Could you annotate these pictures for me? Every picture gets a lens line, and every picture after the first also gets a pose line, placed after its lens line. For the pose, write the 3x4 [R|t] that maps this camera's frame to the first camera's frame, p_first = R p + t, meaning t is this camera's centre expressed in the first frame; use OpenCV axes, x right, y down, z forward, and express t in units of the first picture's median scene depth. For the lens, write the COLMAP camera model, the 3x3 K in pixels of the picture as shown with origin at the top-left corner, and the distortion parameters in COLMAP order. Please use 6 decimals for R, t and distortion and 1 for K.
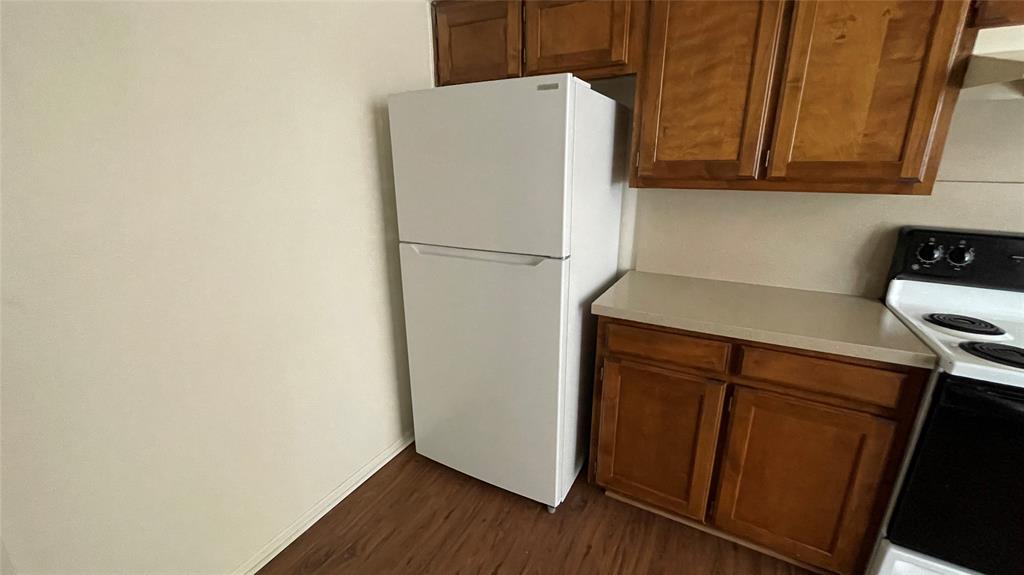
lens RADIAL K [[402.0, 0, 512.0], [0, 402.0, 287.5], [0, 0, 1]] dist [-0.012211, 0.000159]
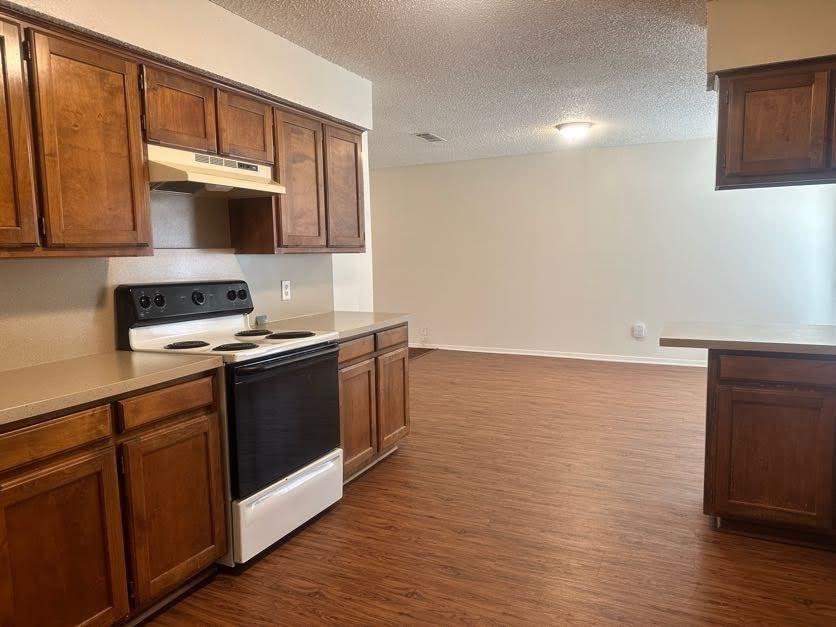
lens RADIAL K [[610.7, 0, 418.0], [0, 610.7, 313.5], [0, 0, 1]] dist [0.104533, -0.134019]
pose [[-0.054431, -0.107053, 0.992762, -0.962715], [0.301272, 0.946141, 0.118544, -0.023808], [-0.951983, 0.305544, -0.019247, 0.221427]]
